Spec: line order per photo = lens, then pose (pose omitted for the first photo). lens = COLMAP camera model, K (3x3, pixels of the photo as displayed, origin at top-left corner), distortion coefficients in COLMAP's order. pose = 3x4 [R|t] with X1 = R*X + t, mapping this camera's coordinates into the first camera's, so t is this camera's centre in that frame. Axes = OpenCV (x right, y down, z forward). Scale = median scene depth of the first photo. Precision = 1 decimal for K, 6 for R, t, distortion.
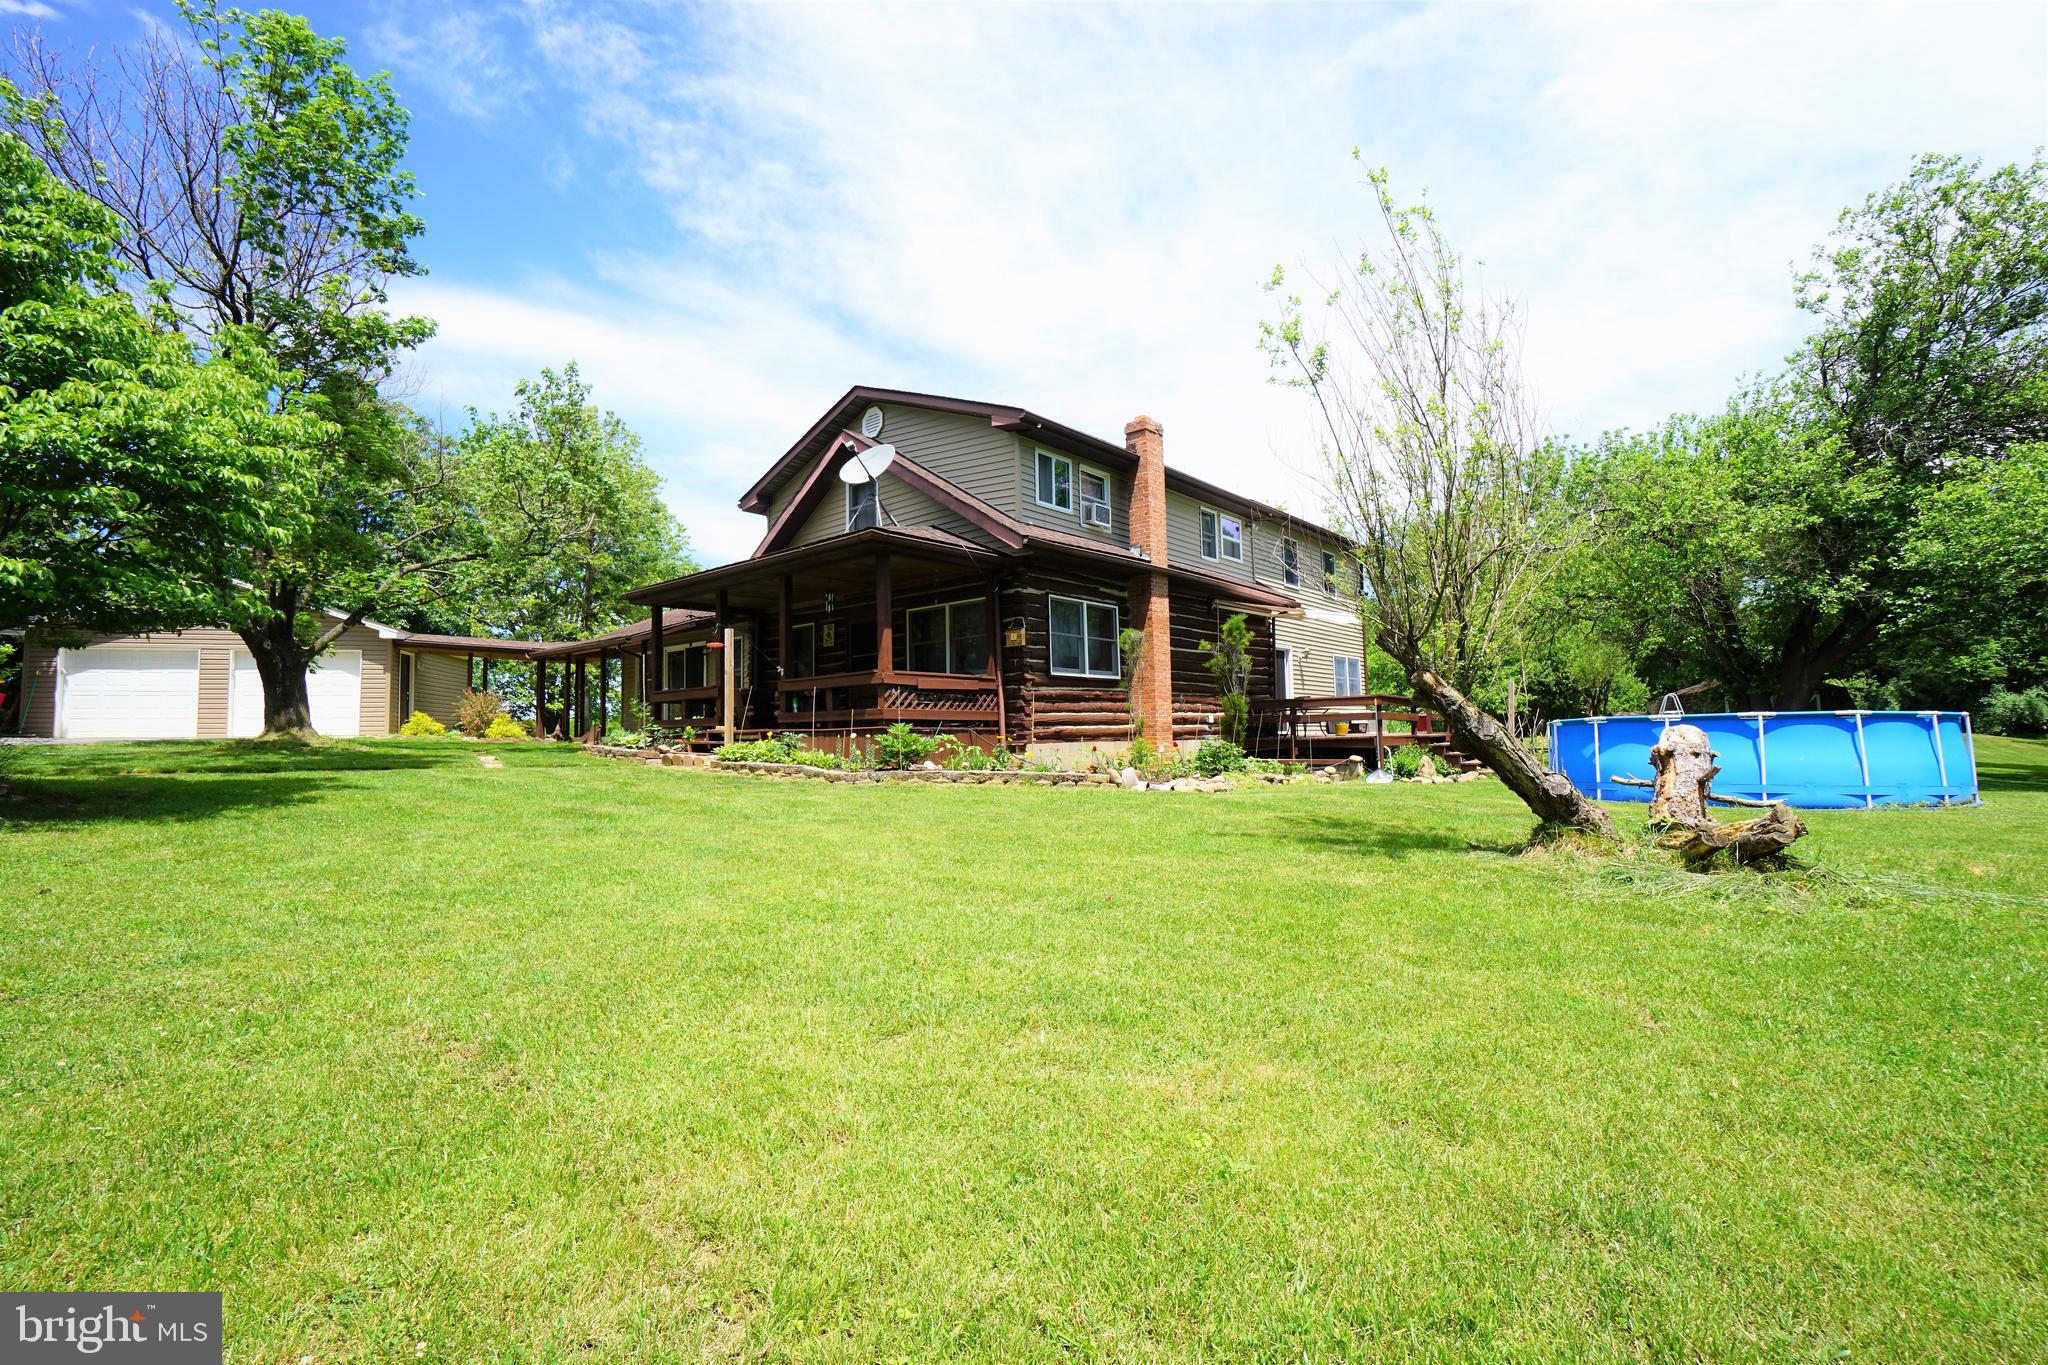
lens RADIAL K [[880.2, 0, 1024.0], [0, 880.2, 682.5], [0, 0, 1]] dist [-0.059497, 0.021817]
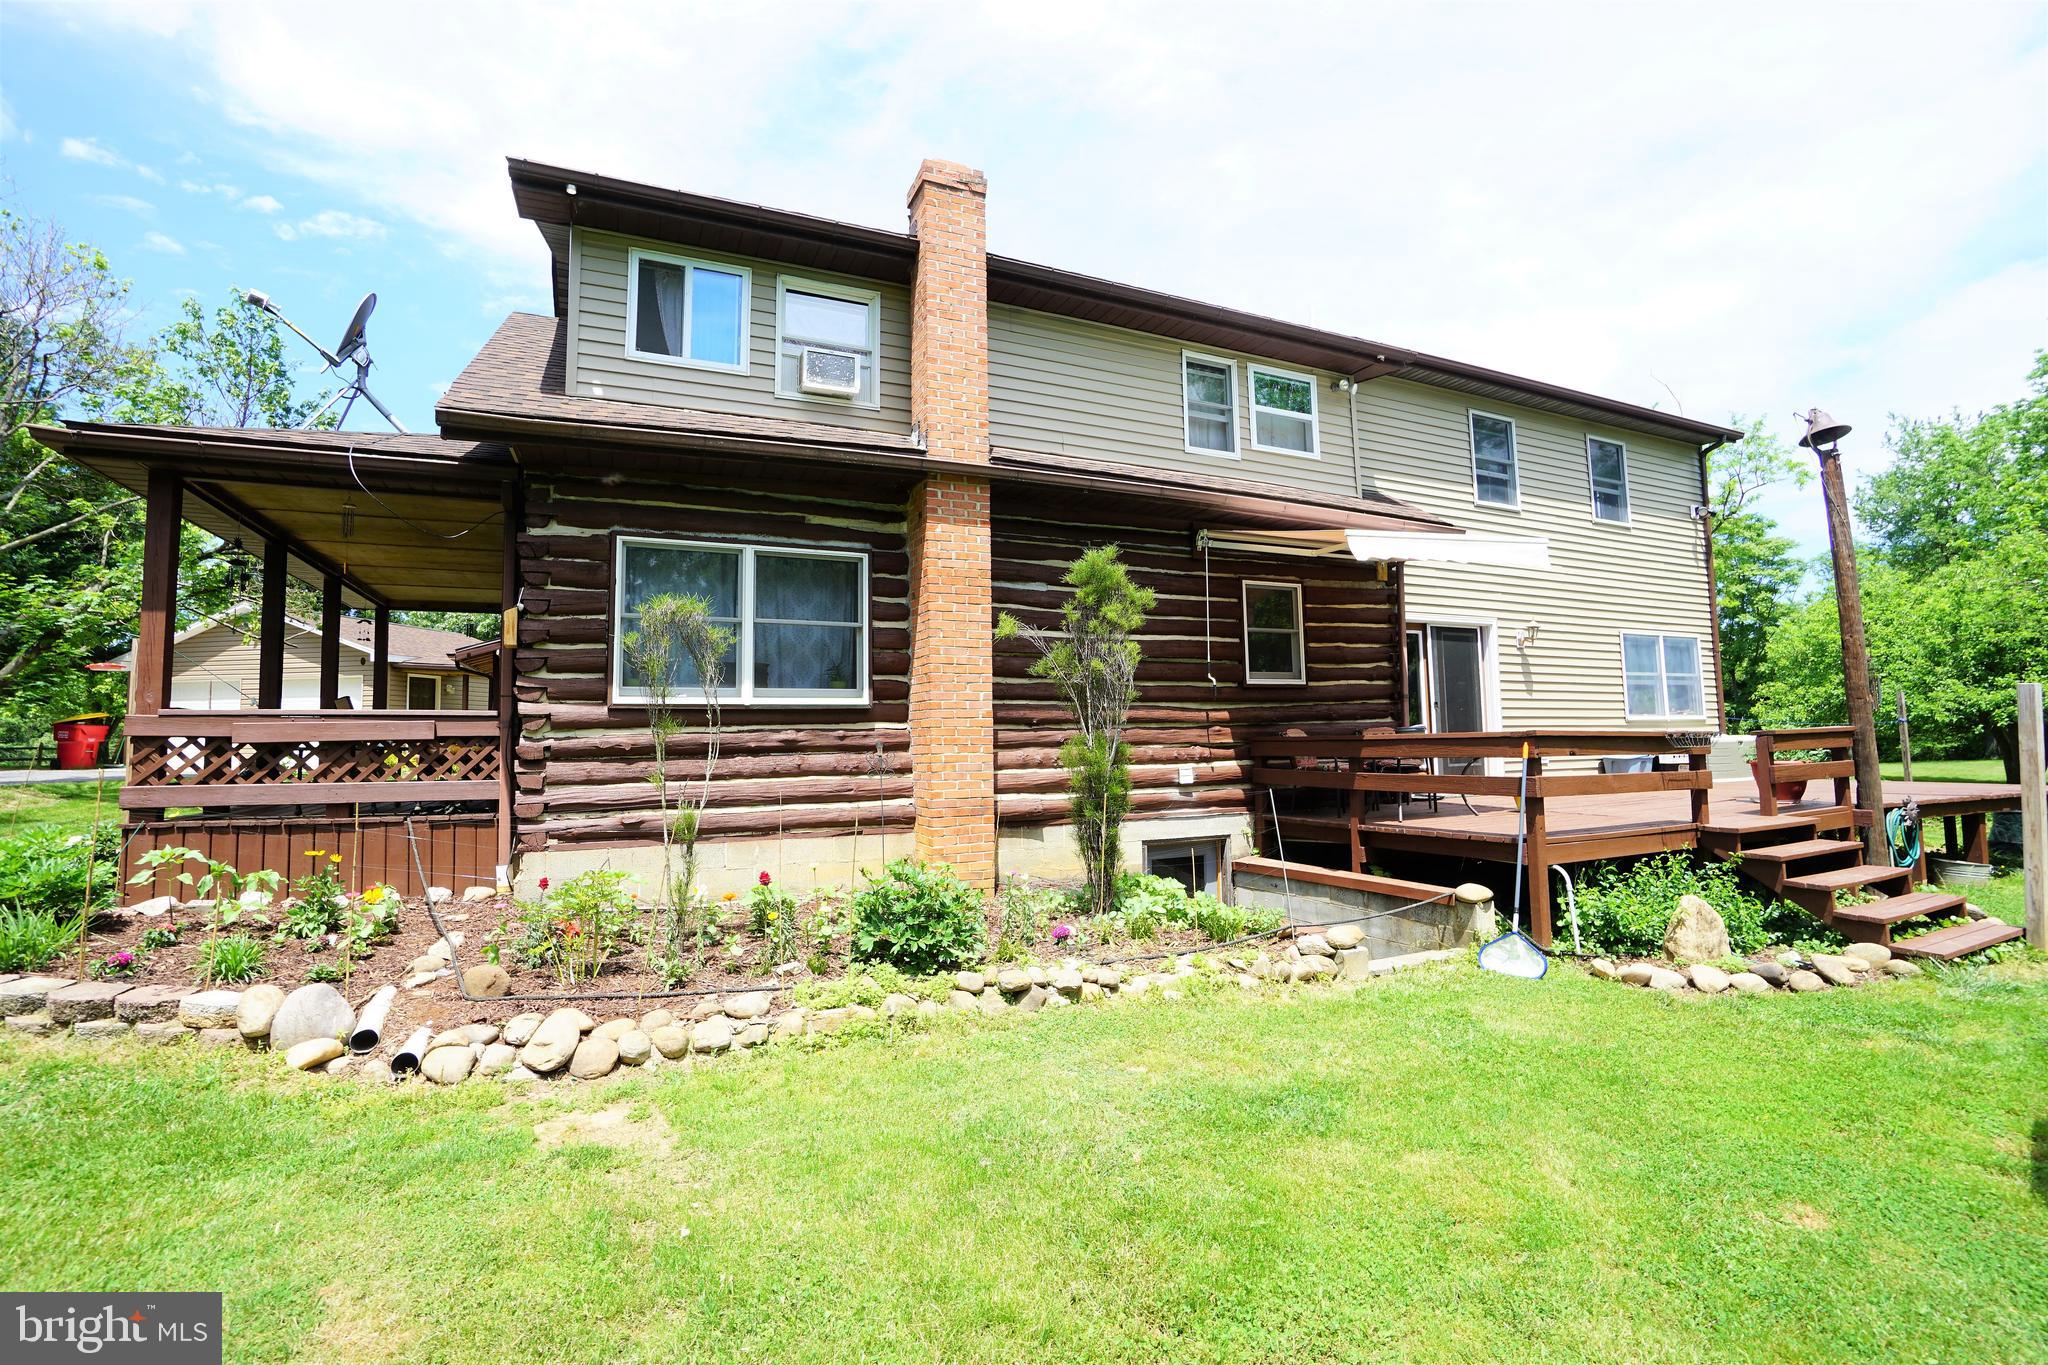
lens RADIAL K [[880.2, 0, 1024.0], [0, 880.2, 682.5], [0, 0, 1]] dist [-0.059497, 0.021817]
pose [[0.906051, -0.020114, -0.422691, 0.379490], [0.021585, 0.999766, -0.001306, -0.012840], [0.422618, -0.007941, 0.906273, 0.585592]]
